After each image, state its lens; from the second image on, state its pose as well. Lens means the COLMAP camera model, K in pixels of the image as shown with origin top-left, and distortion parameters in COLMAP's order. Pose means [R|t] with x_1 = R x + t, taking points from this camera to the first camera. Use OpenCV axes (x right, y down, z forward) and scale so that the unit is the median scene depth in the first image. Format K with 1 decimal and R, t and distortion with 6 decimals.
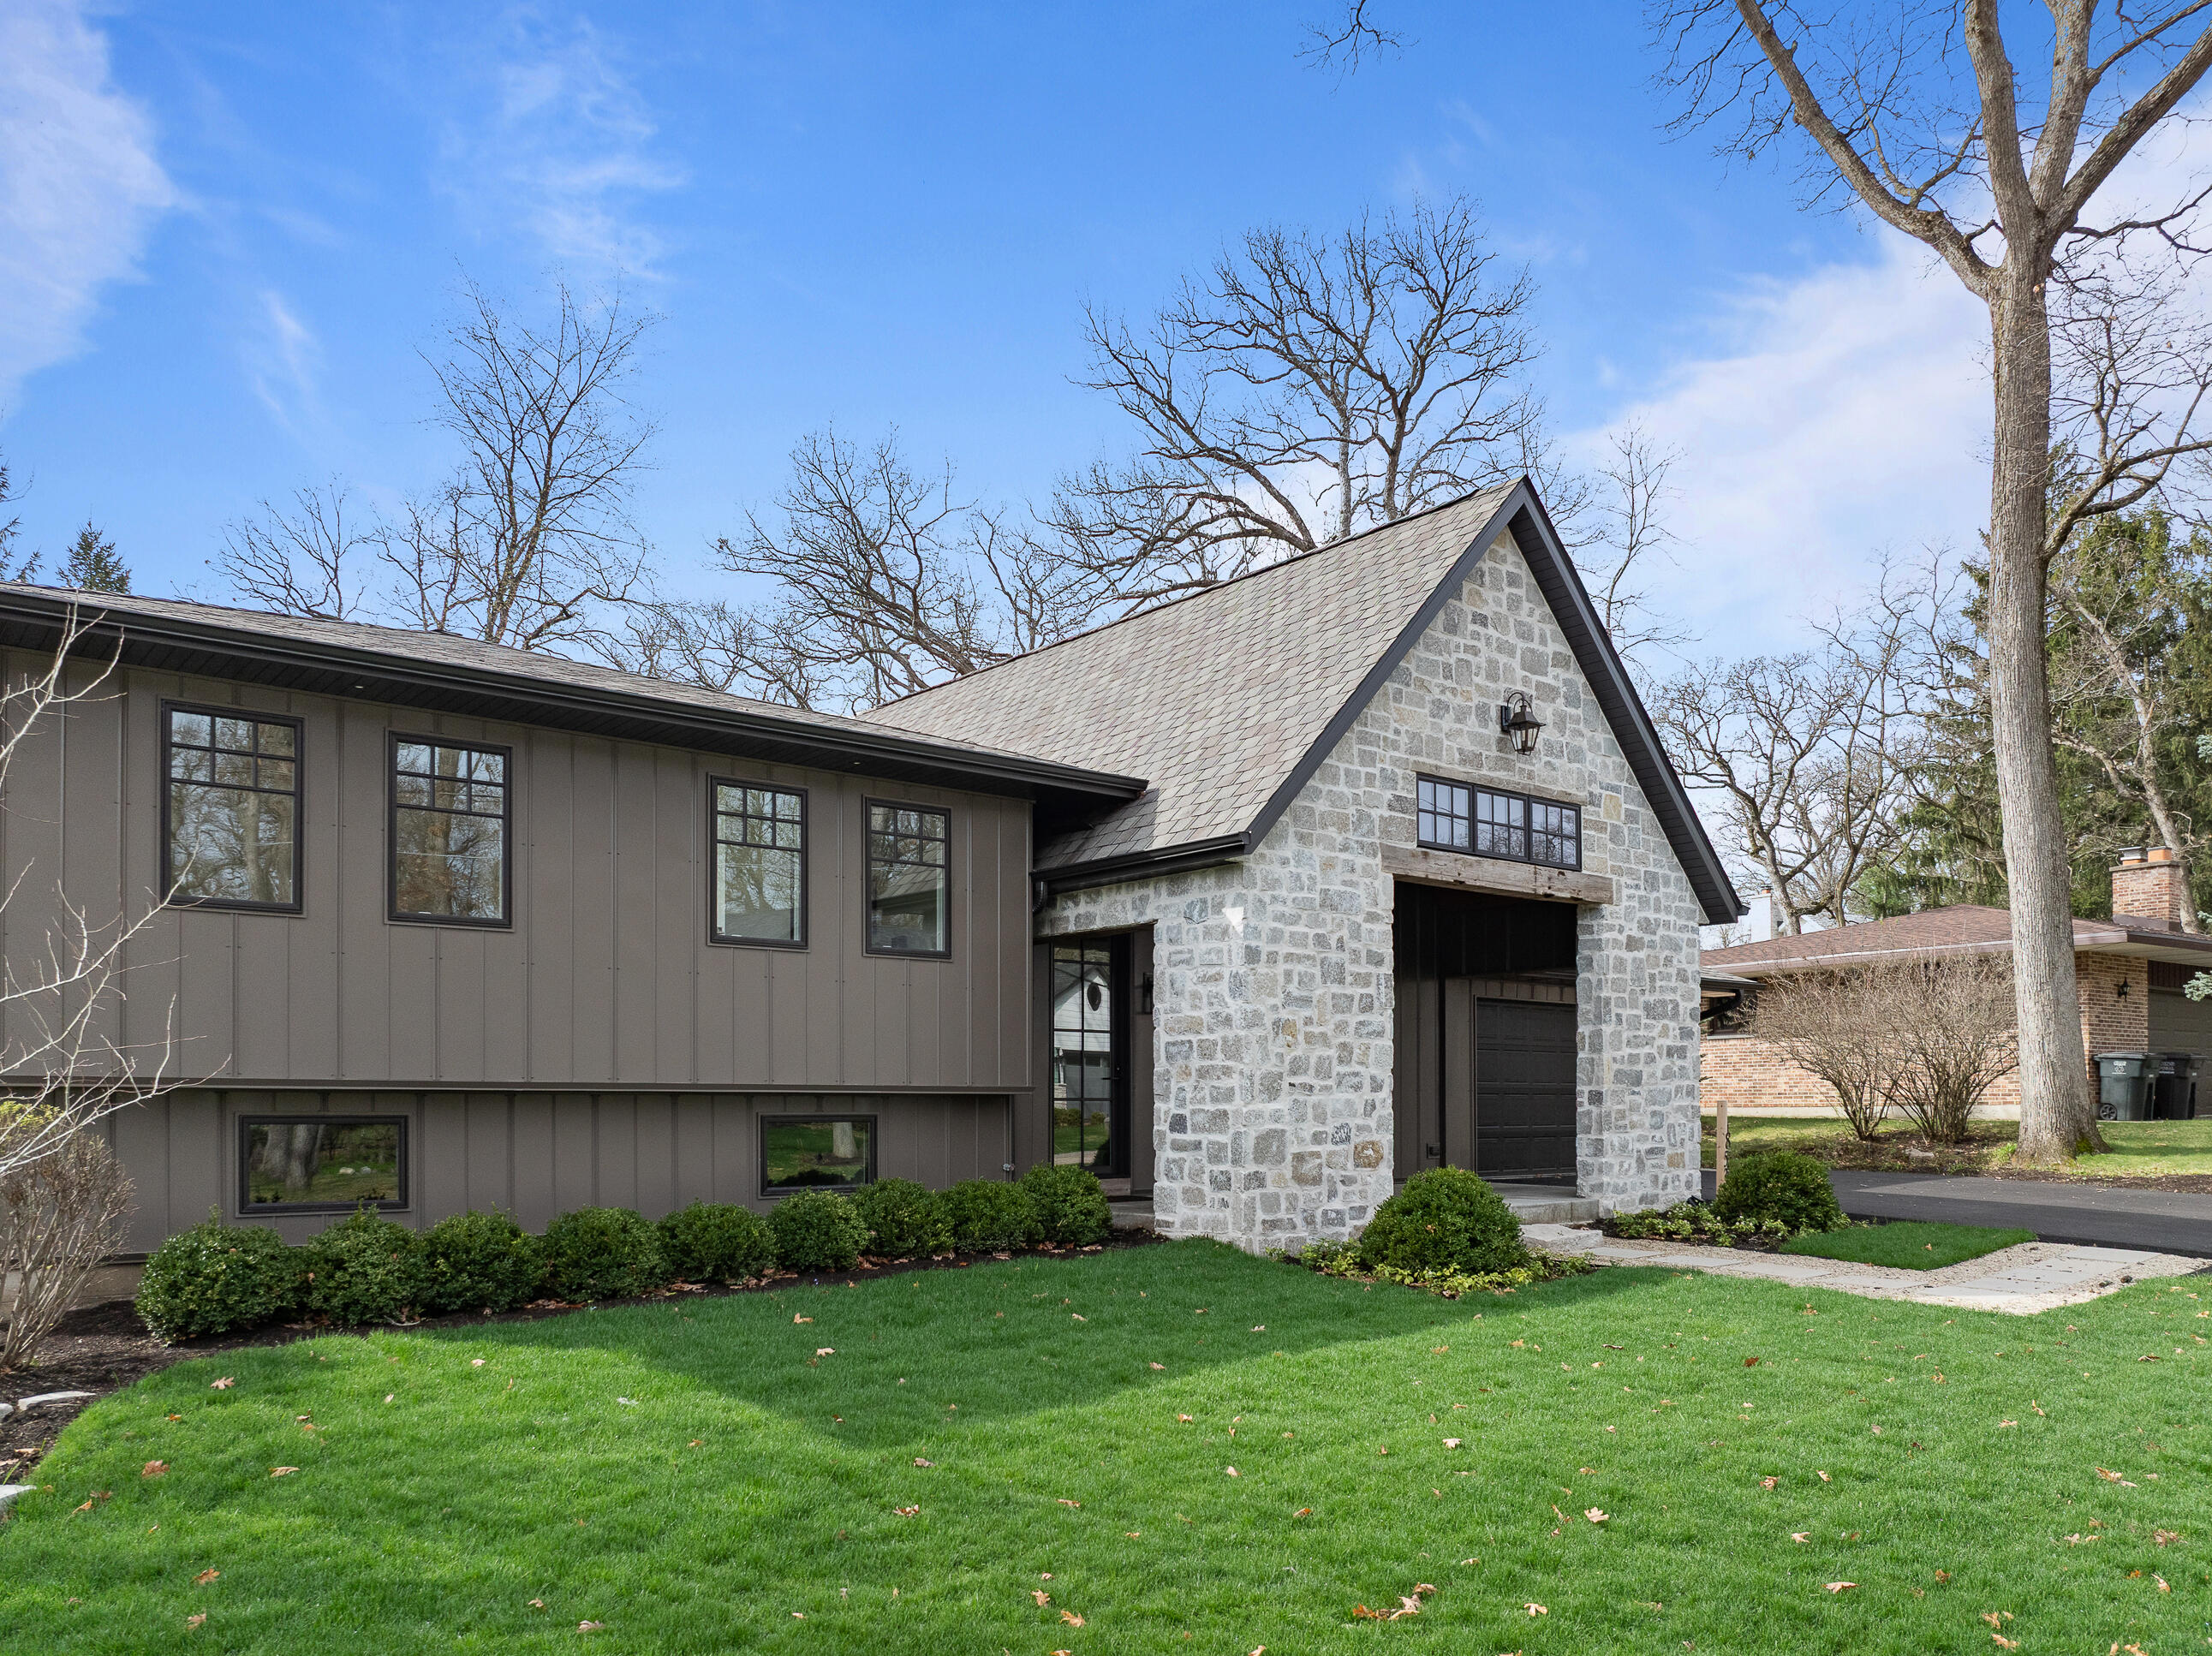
lens RADIAL K [[1648.9, 0, 1106.2], [0, 1648.9, 1113.1], [0, 0, 1]] dist [-0.028388, -0.001582]
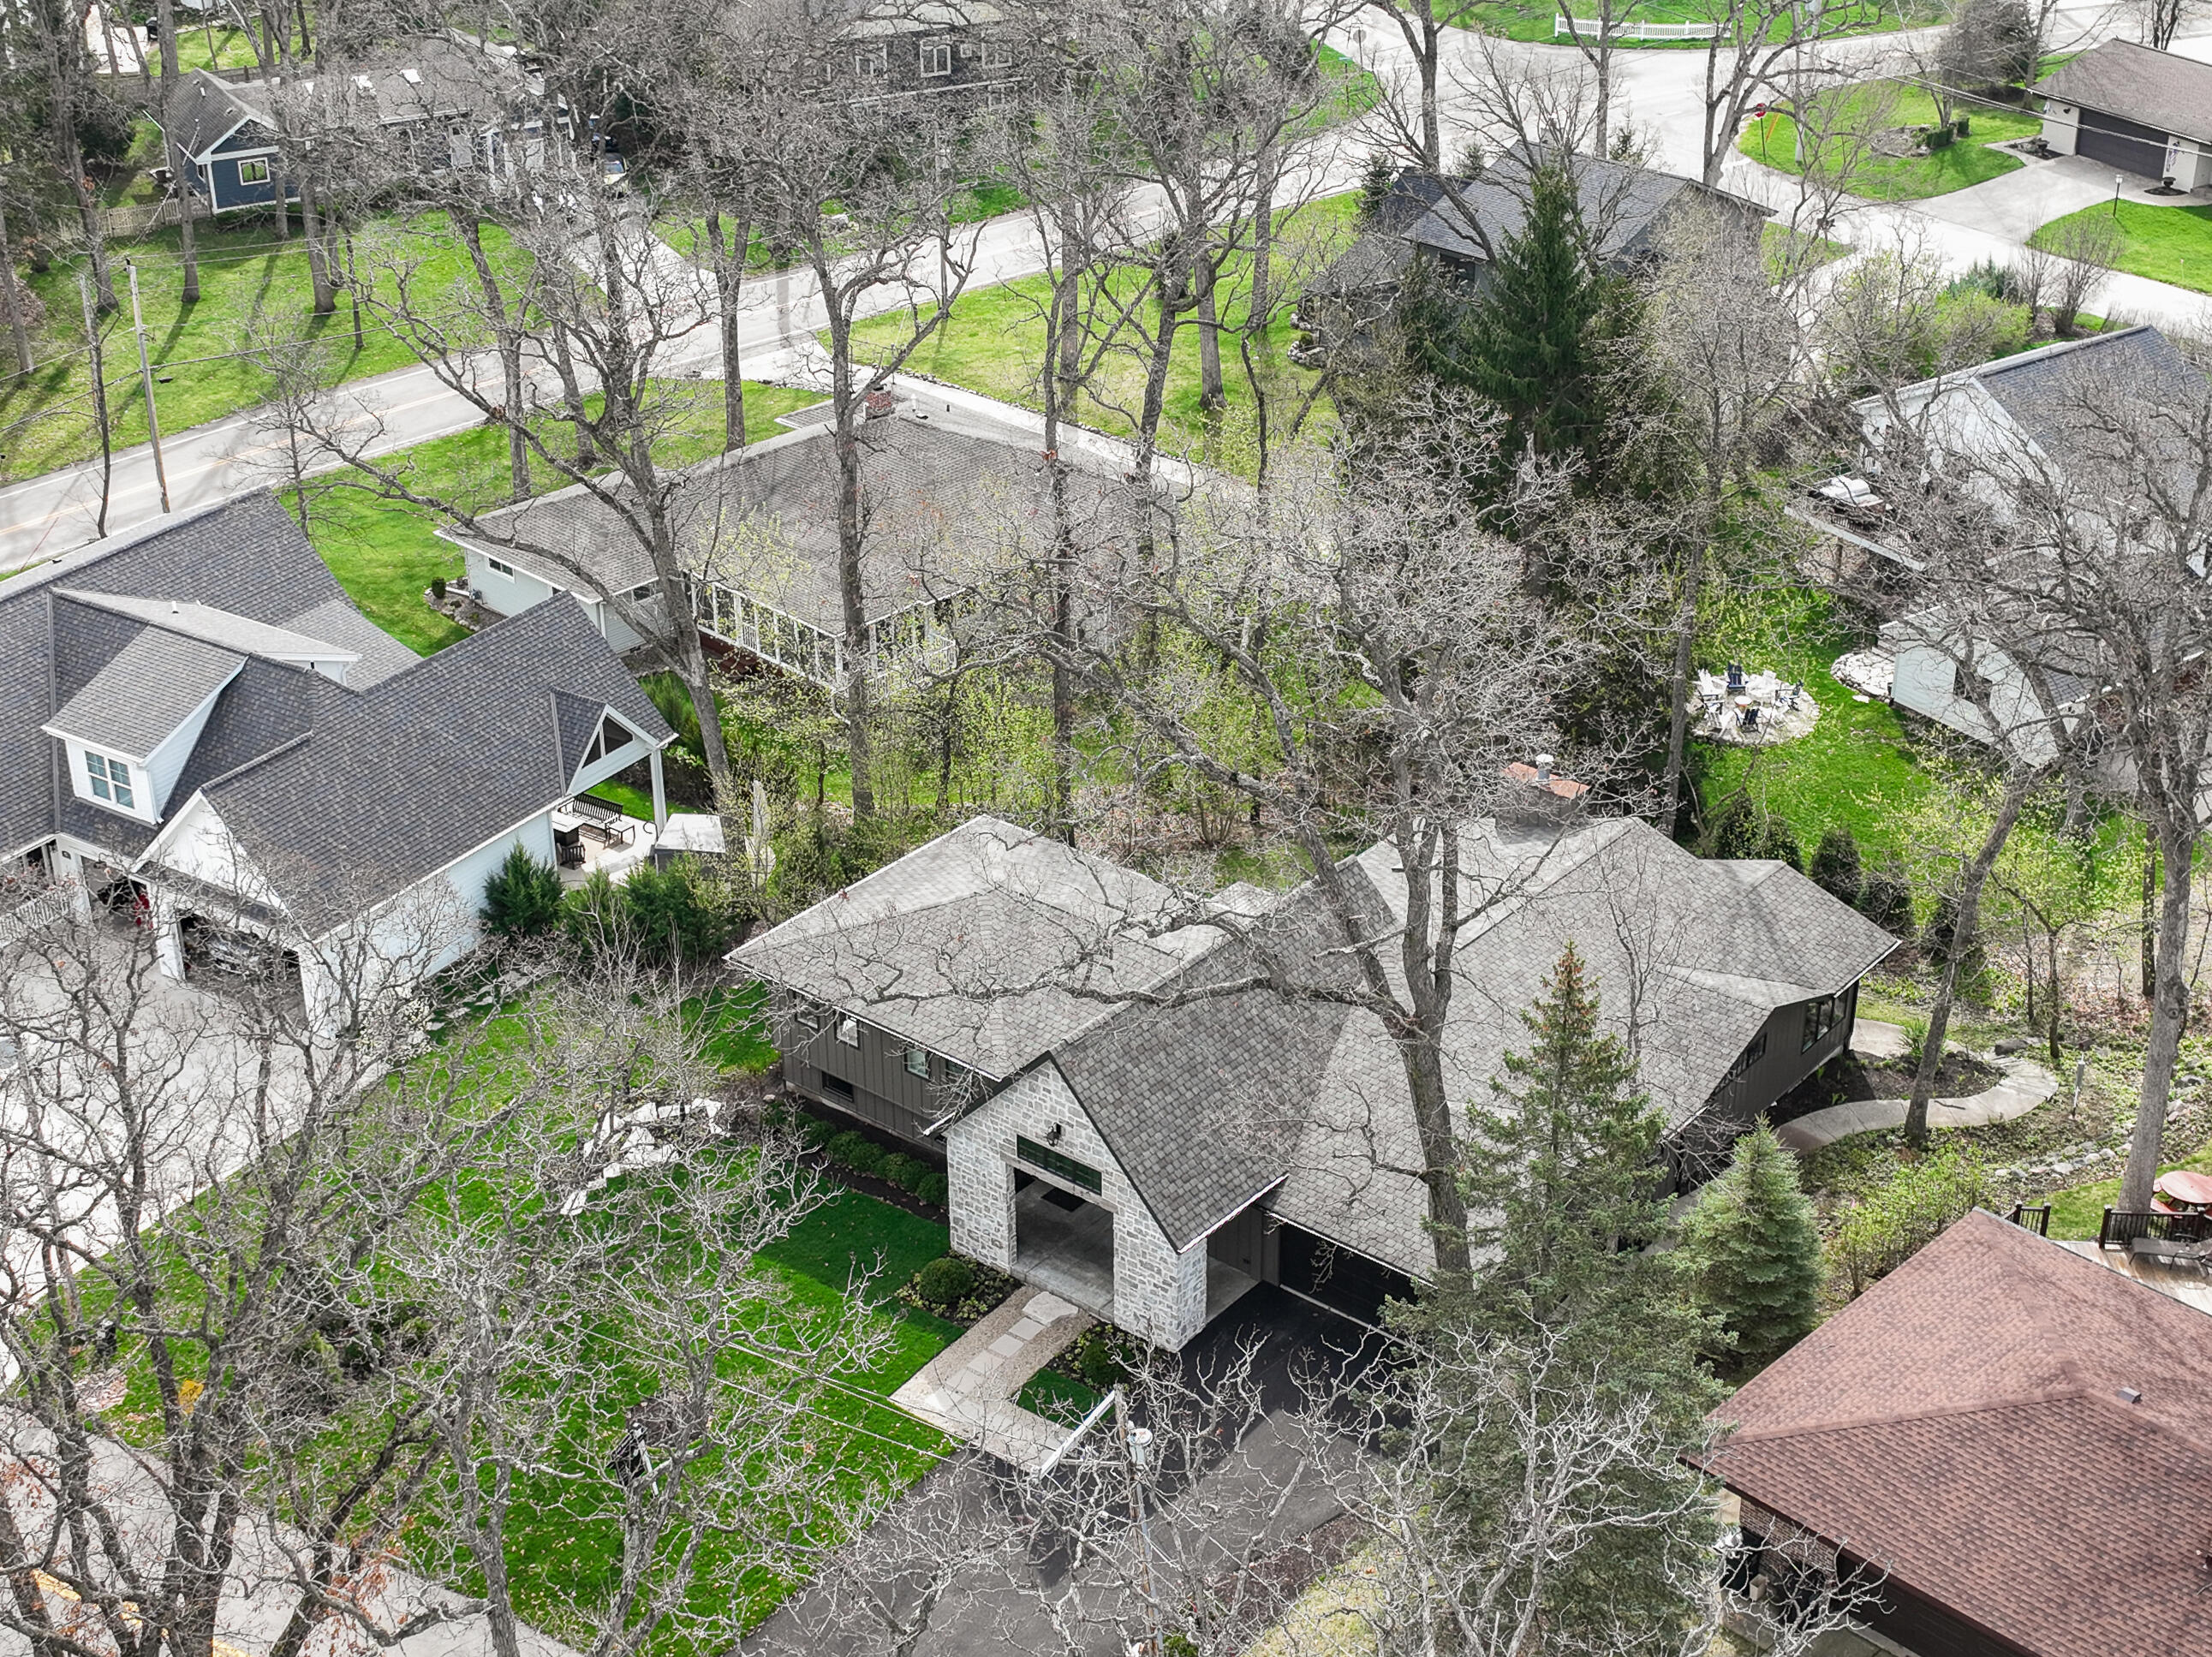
lens RADIAL K [[3121.3, 0, 1155.8], [0, 3121.3, 892.1], [0, 0, 1]] dist [0.037298, -0.070402]
pose [[0.194460, 0.483924, -0.853231, 4.321794], [0.001426, 0.869695, 0.493587, -3.020473], [0.980909, -0.097200, 0.168431, 0.436071]]
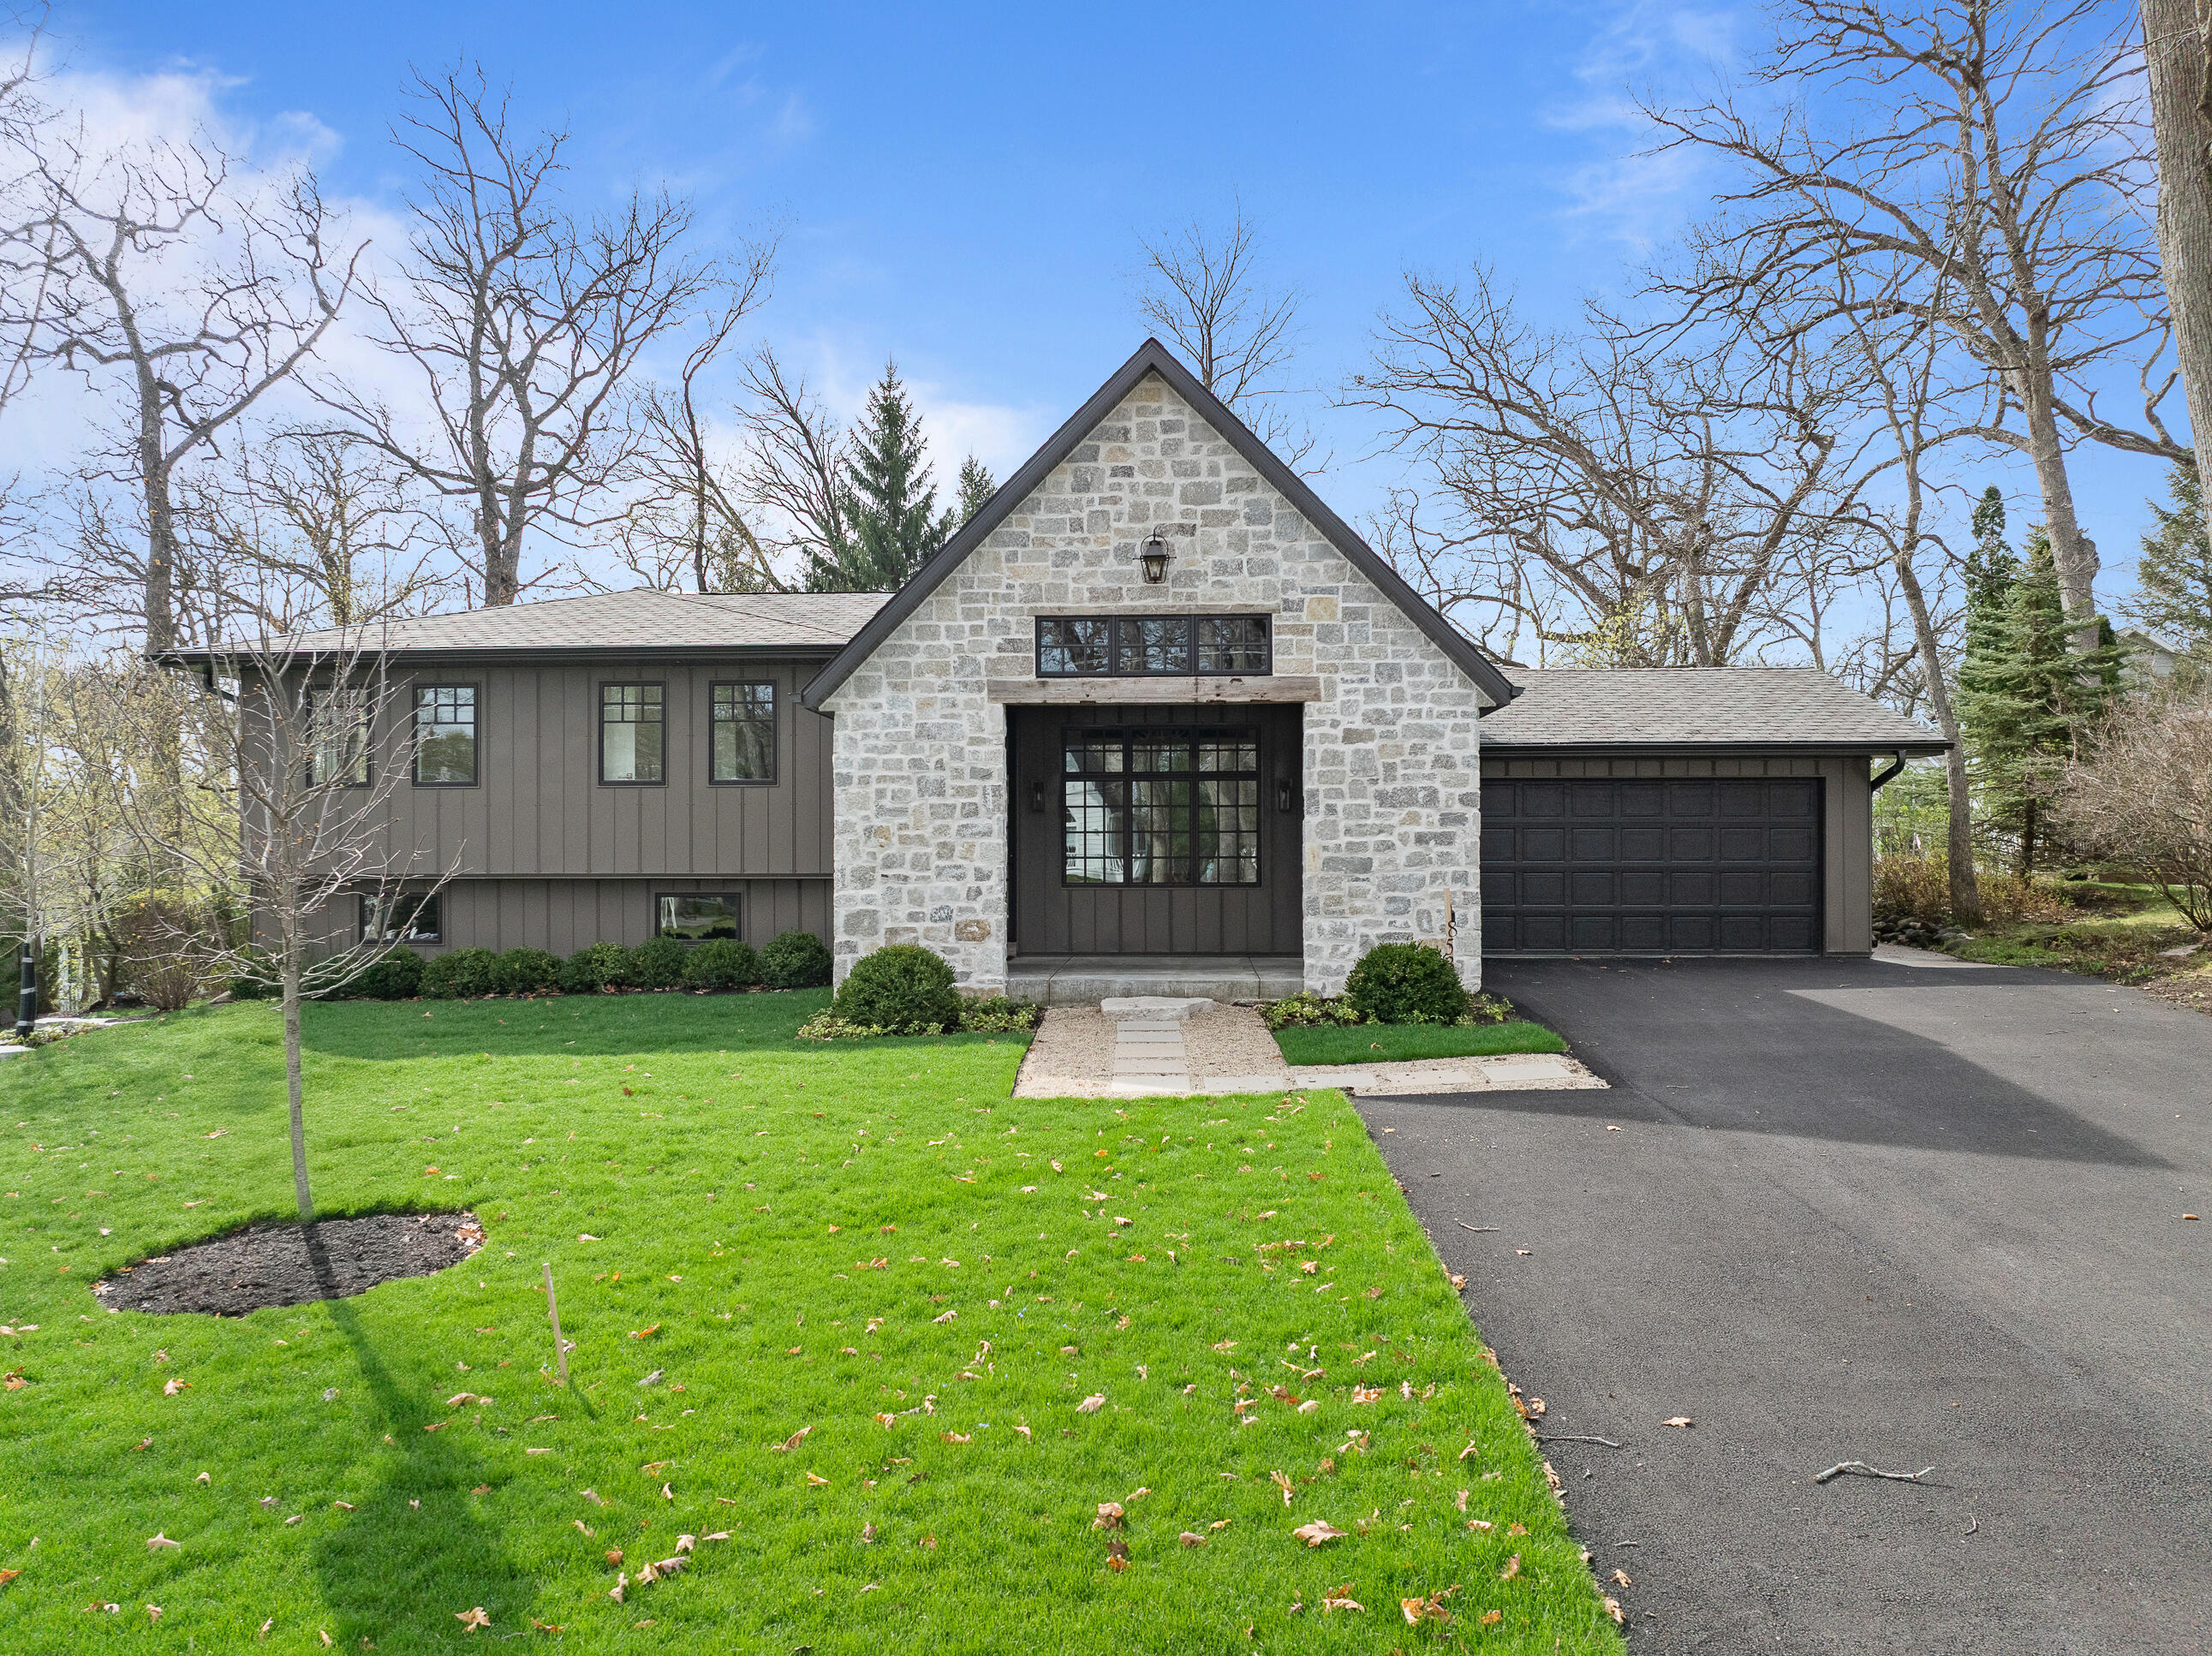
lens RADIAL K [[1556.2, 0, 1105.6], [0, 1556.2, 855.4], [0, 0, 1]] dist [-0.006275, -0.039580]
pose [[0.730784, 0.000600, -0.682609, 1.029351], [-0.002192, 0.999997, -0.001469, -0.030332], [0.682605, 0.002570, 0.730783, 0.204086]]
